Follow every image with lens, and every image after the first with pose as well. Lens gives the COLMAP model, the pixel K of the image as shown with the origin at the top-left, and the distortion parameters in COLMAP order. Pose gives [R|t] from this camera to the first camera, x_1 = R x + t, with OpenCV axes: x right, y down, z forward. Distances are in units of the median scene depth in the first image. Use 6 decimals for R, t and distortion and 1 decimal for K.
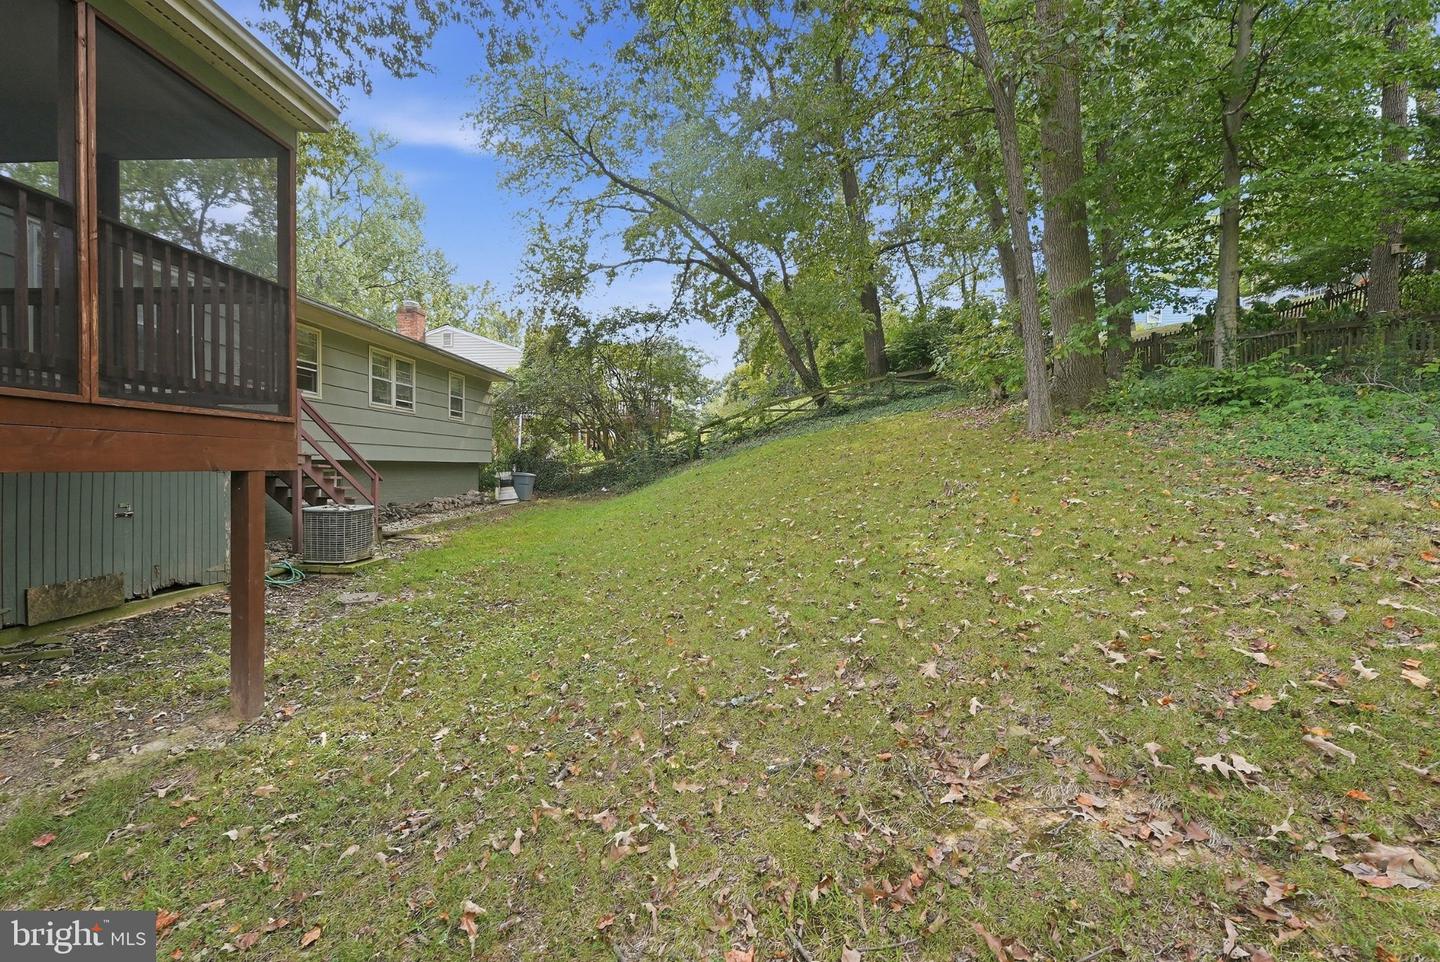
lens RADIAL K [[606.8, 0, 687.0], [0, 606.8, 460.7], [0, 0, 1]] dist [0.031366, 0.000171]
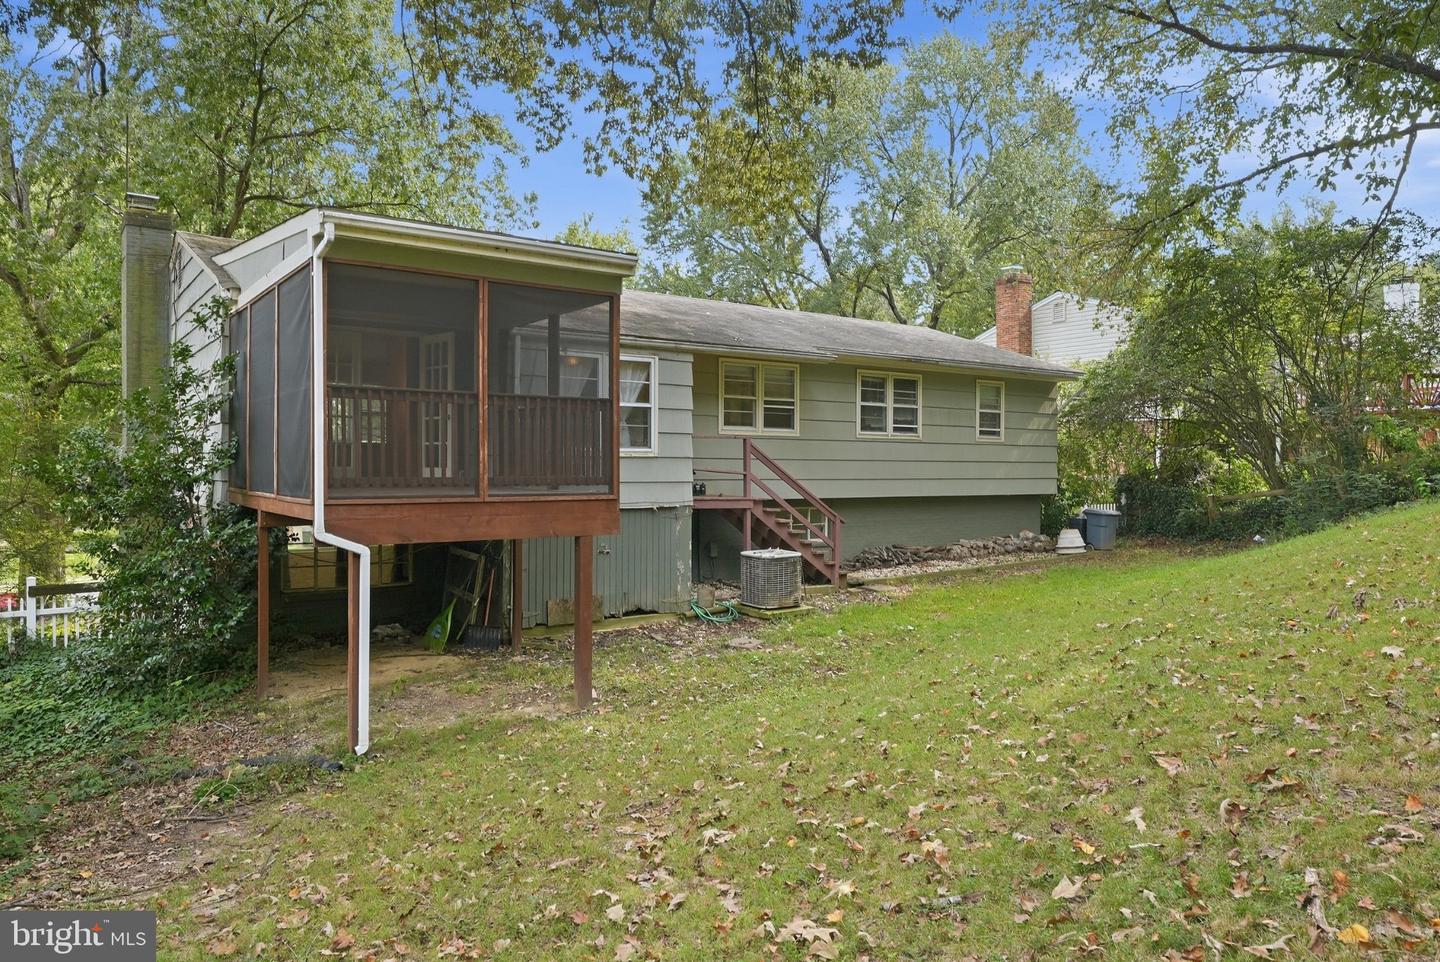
lens RADIAL K [[959.6, 0, 720.0], [0, 959.6, 481.0], [0, 0, 1]] dist [0.045082, -0.000244]
pose [[0.657956, 0.012762, -0.752948, 0.421641], [0.003920, 0.999785, 0.020371, -0.055953], [0.753046, -0.016354, 0.657765, -0.079137]]
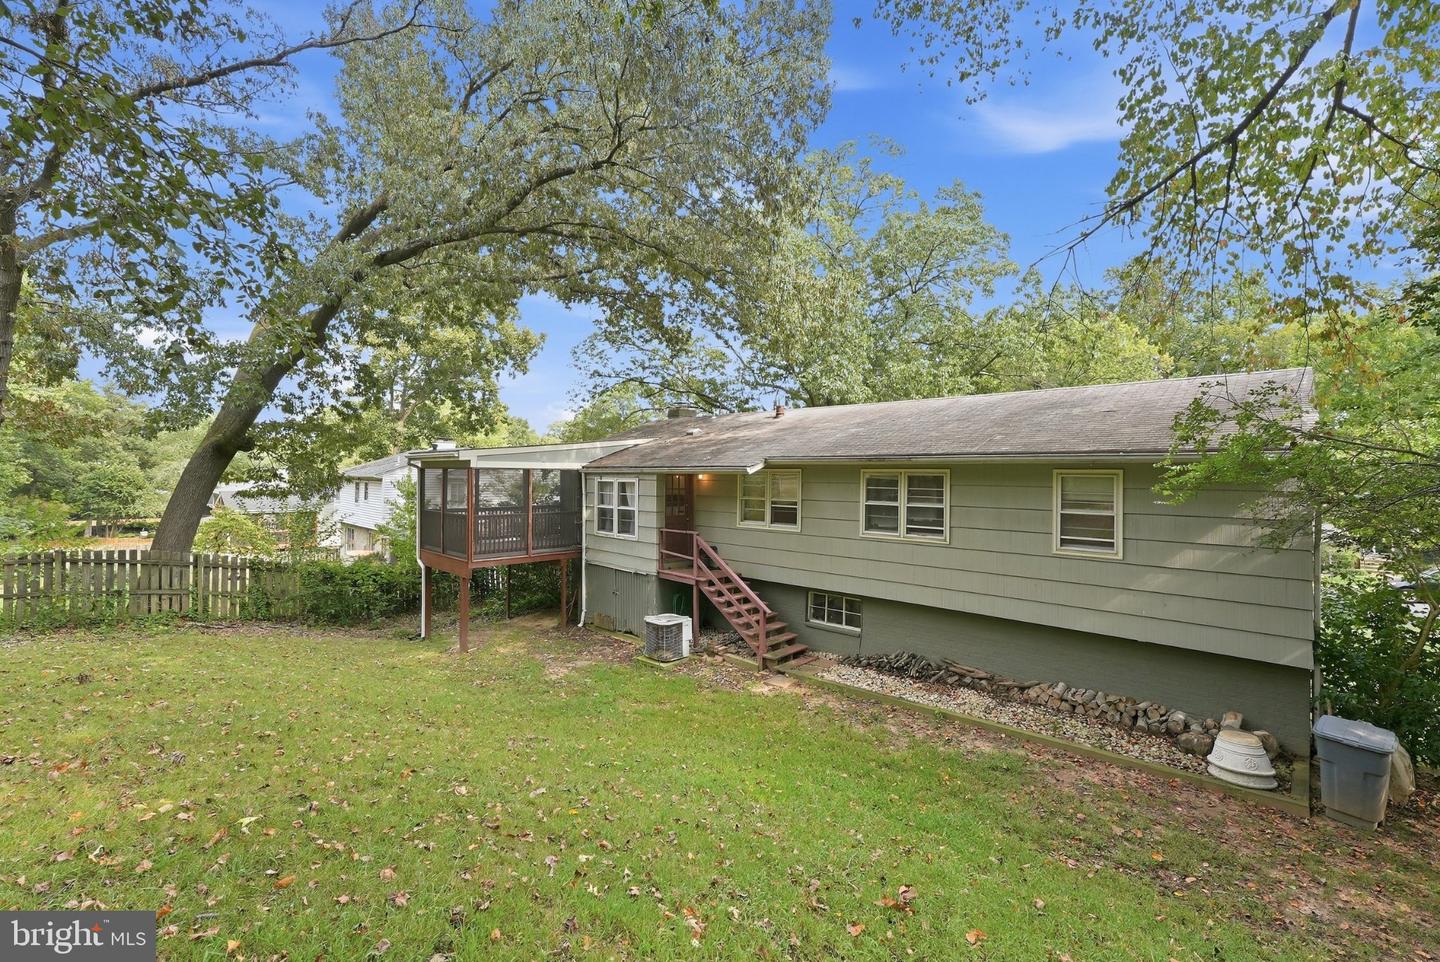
lens RADIAL K [[608.1, 0, 720.0], [0, 608.1, 481.0], [0, 0, 1]] dist [-0.001381, 0.000048]
pose [[-0.622867, -0.002022, -0.782325, 0.330032], [-0.003479, 0.999994, 0.000185, -0.175313], [0.782320, 0.002837, -0.622871, 1.446748]]
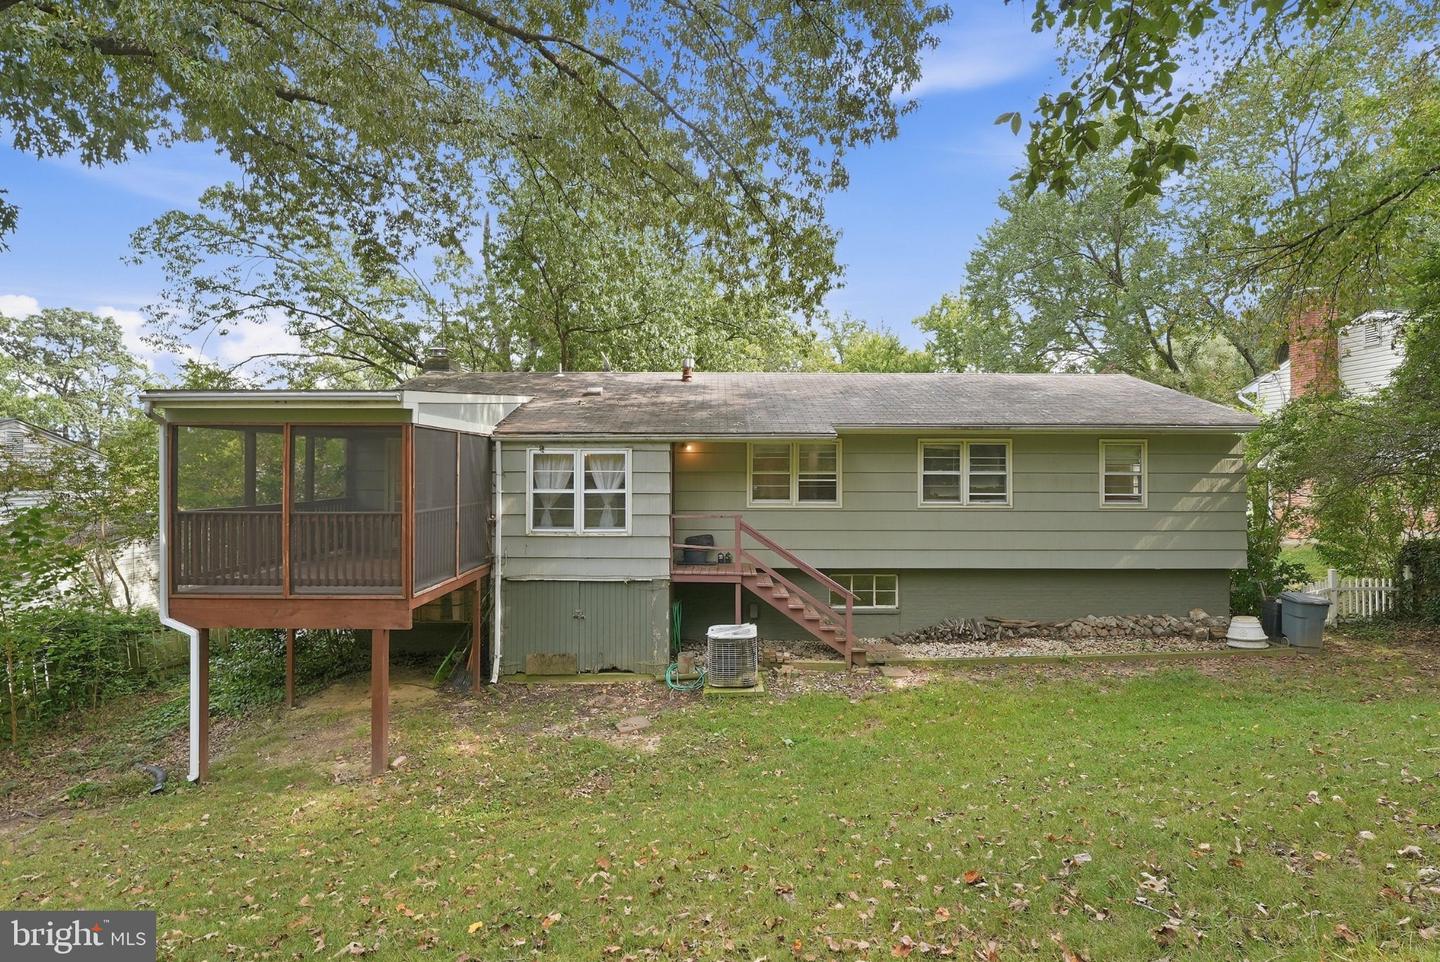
lens RADIAL K [[684.3, 0, 721.5], [0, 684.3, 450.1], [0, 0, 1]] dist [-0.005429, -0.001149]
pose [[0.095567, -0.029161, -0.994996, 0.459073], [0.007992, 0.999561, -0.028527, -0.150184], [0.995391, -0.005226, 0.095758, 0.640372]]
